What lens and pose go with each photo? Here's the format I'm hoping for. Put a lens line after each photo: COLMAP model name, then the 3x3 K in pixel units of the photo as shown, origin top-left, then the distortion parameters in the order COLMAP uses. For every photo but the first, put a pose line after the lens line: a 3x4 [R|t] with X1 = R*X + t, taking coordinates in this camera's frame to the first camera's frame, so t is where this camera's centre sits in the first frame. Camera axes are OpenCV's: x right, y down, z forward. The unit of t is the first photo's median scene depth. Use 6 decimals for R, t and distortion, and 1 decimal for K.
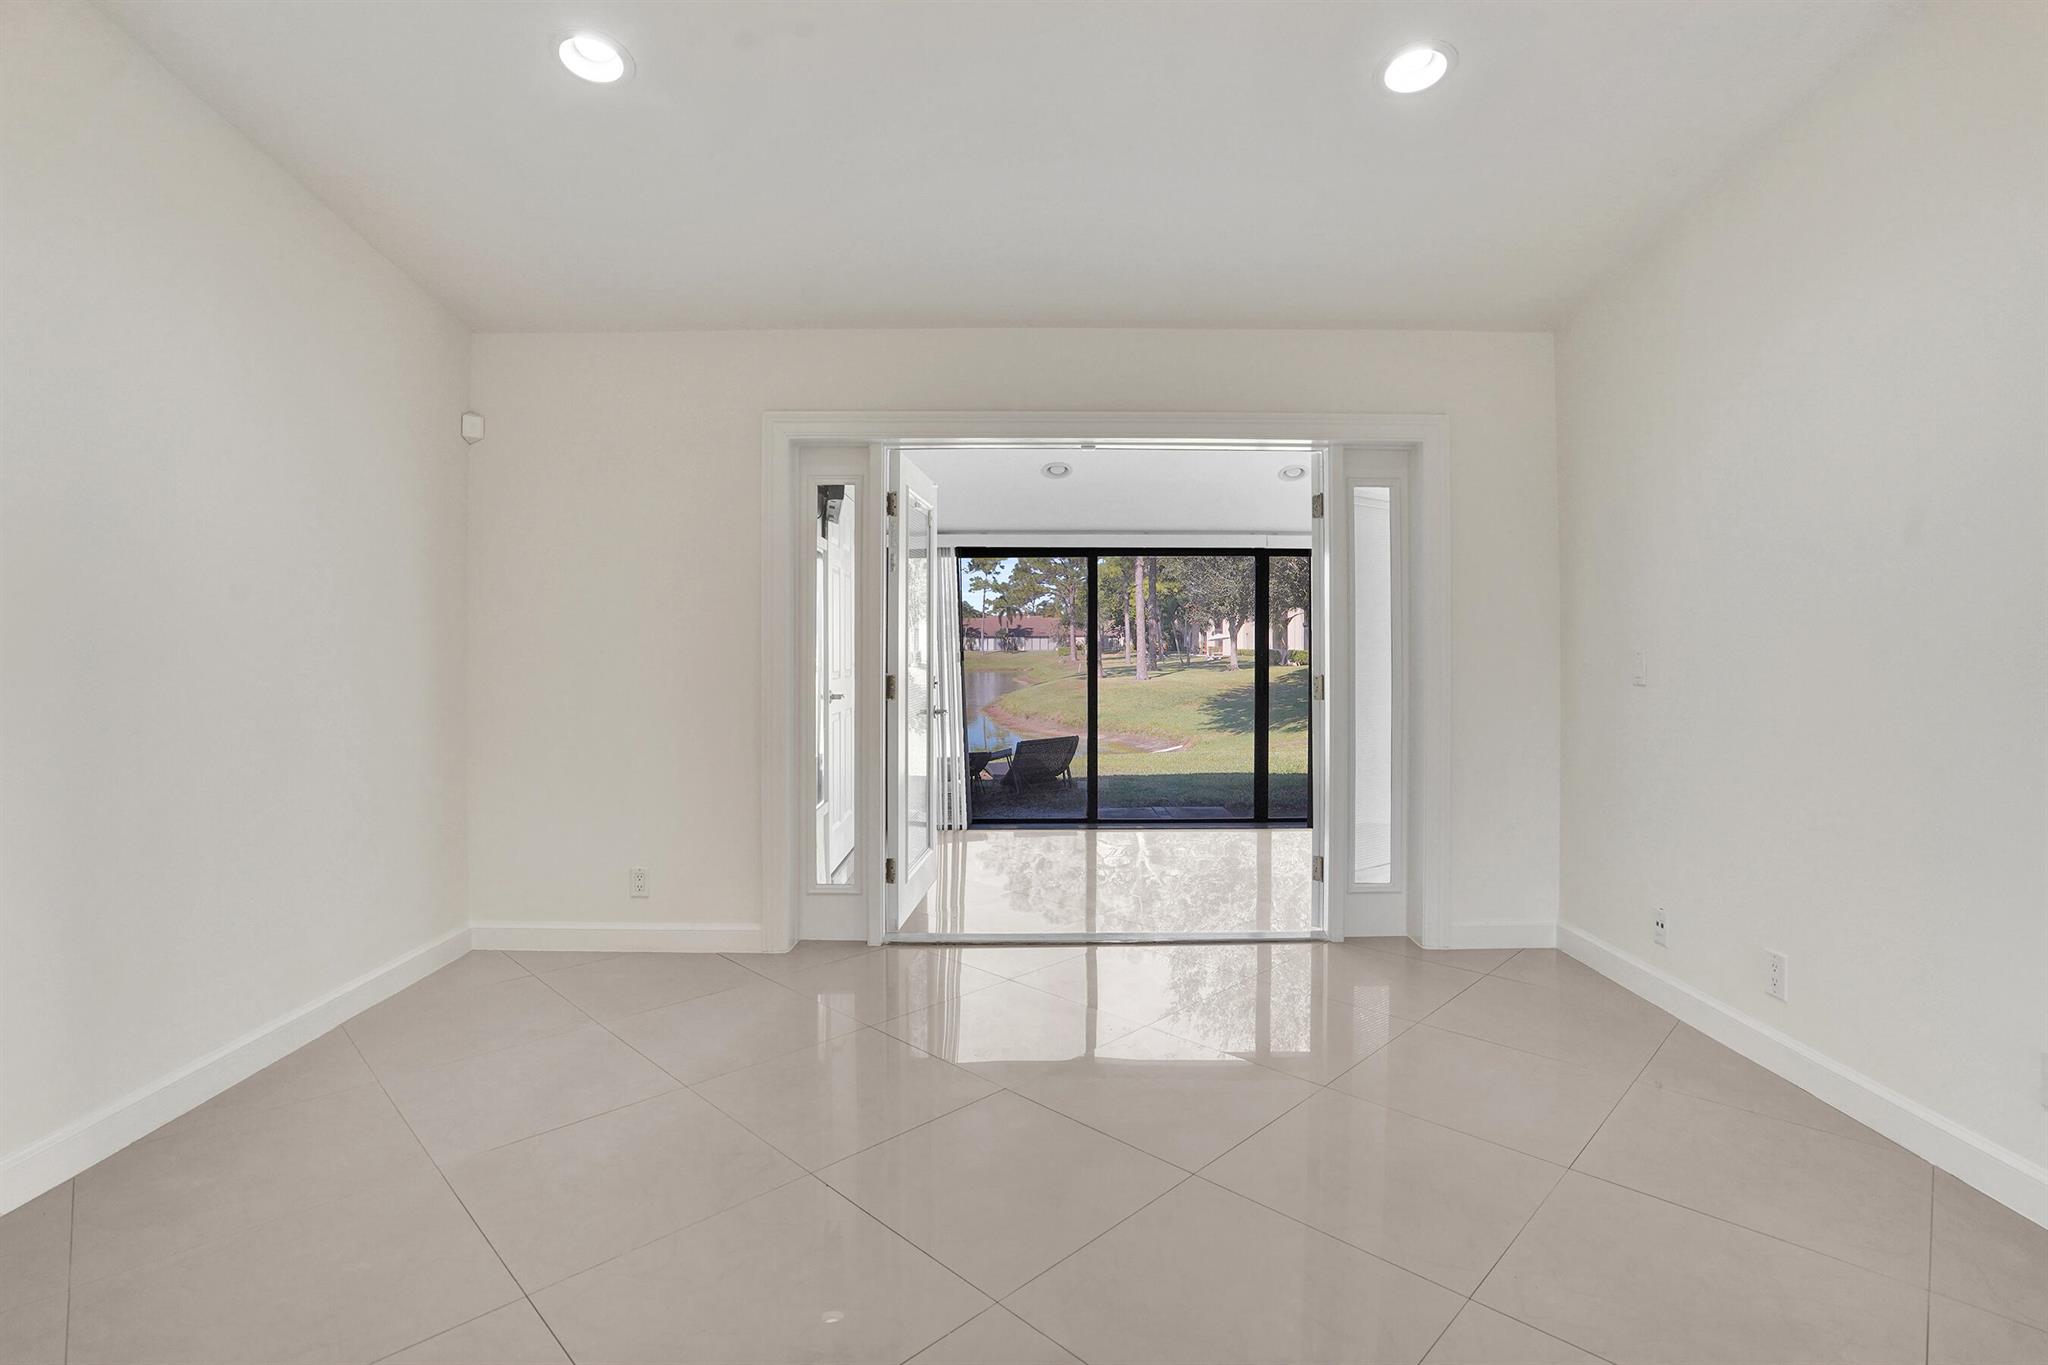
lens RADIAL K [[964.5, 0, 1024.0], [0, 964.5, 682.5], [0, 0, 1]] dist [-0.072439, 0.034146]
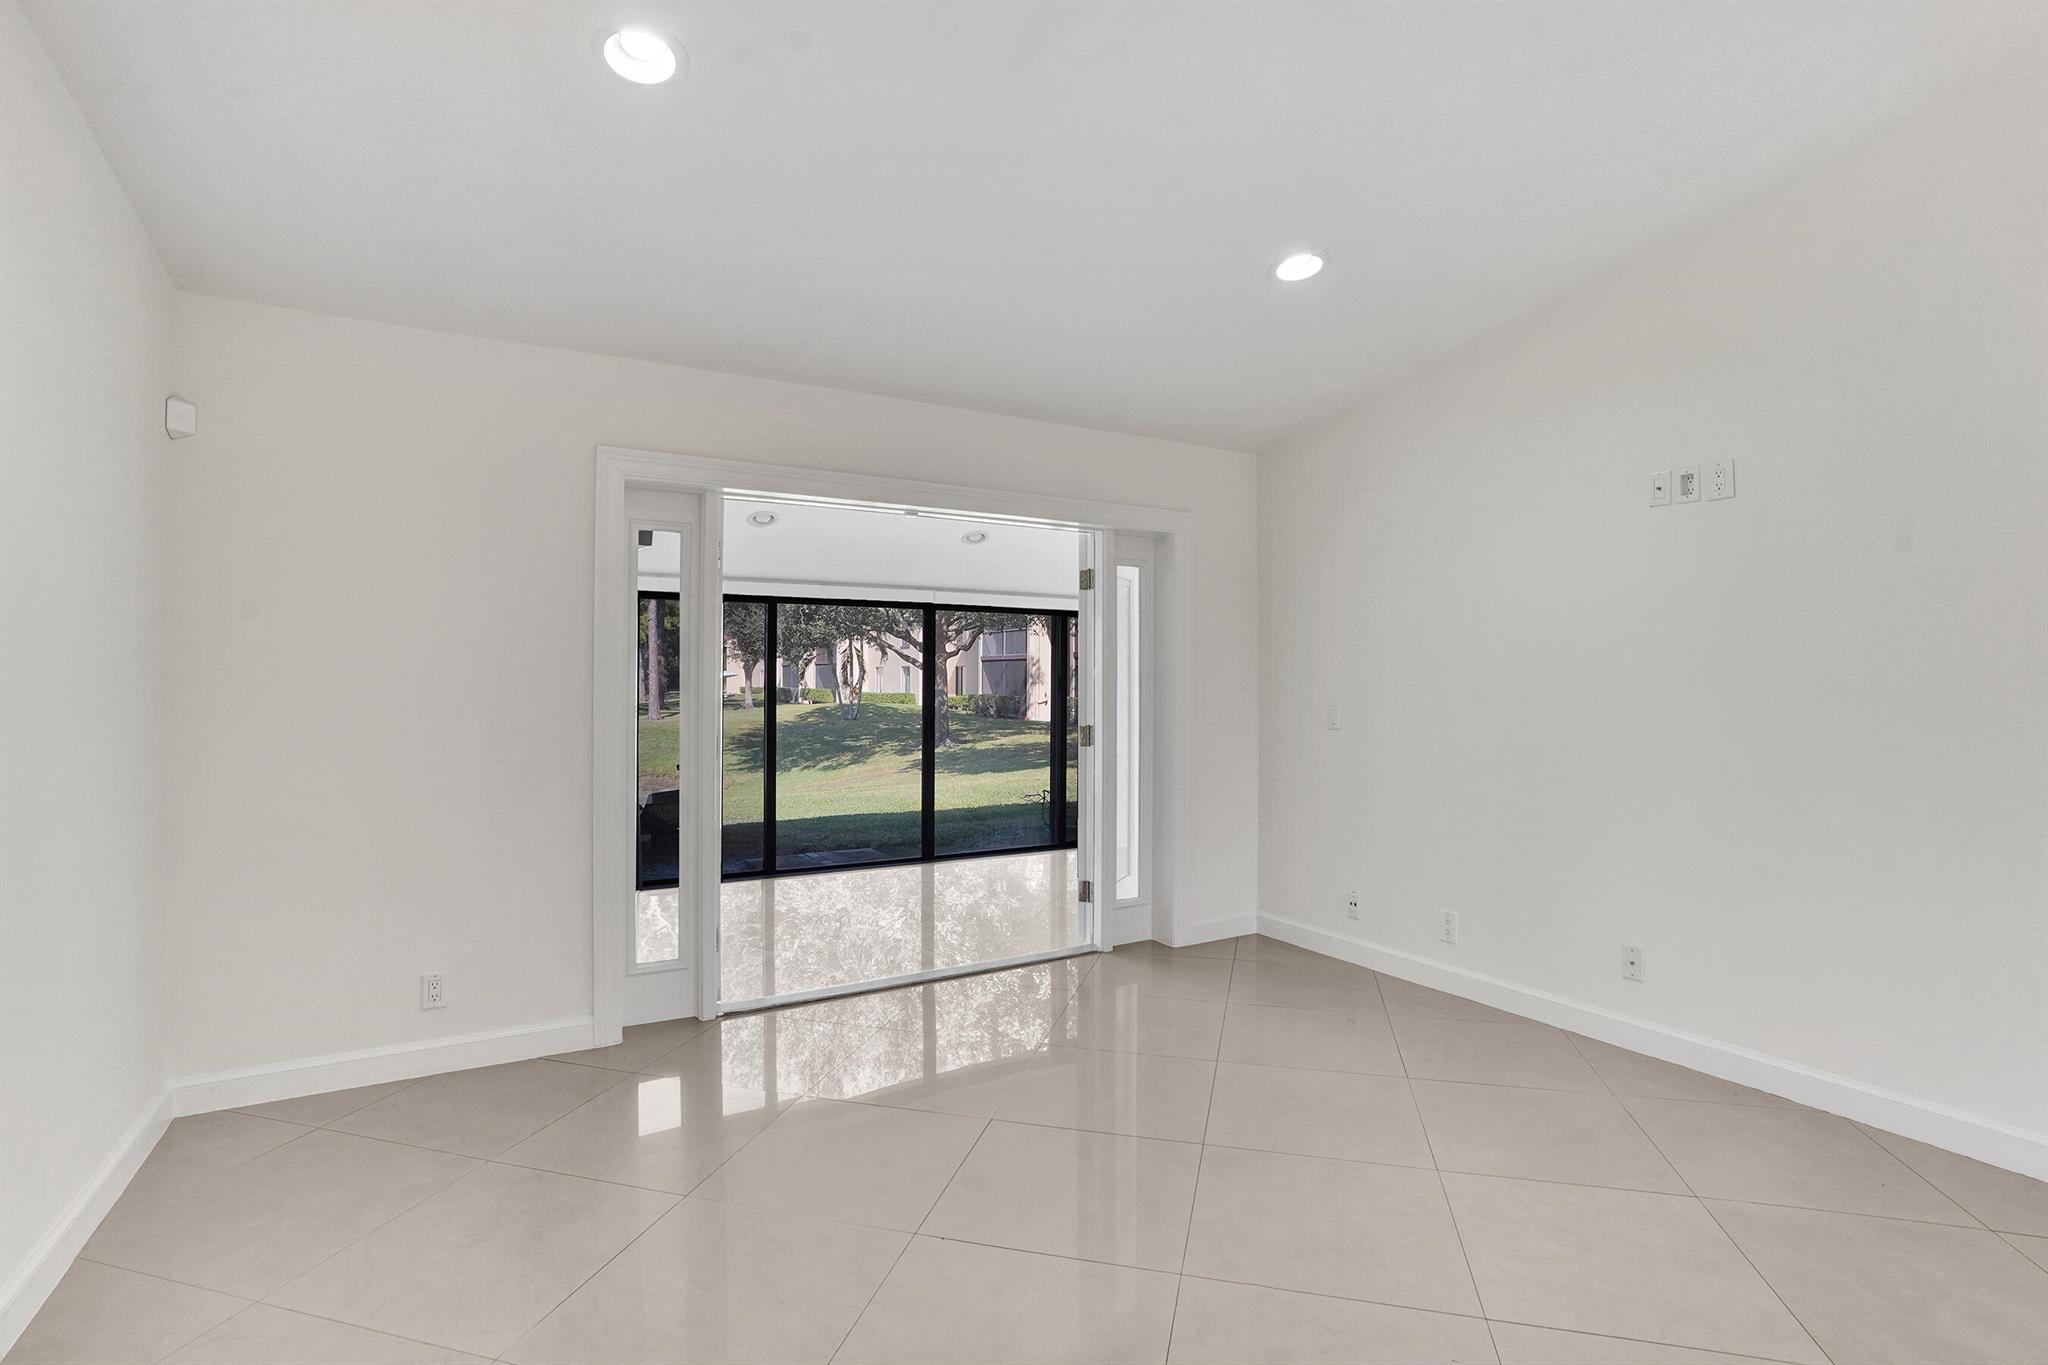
lens RADIAL K [[968.8, 0, 1020.8], [0, 968.8, 699.5], [0, 0, 1]] dist [-0.075987, 0.034522]
pose [[0.861918, -0.007649, 0.506989, -0.362104], [0.017779, 0.999727, -0.015143, -0.021891], [-0.506735, 0.022066, 0.861819, 0.025248]]
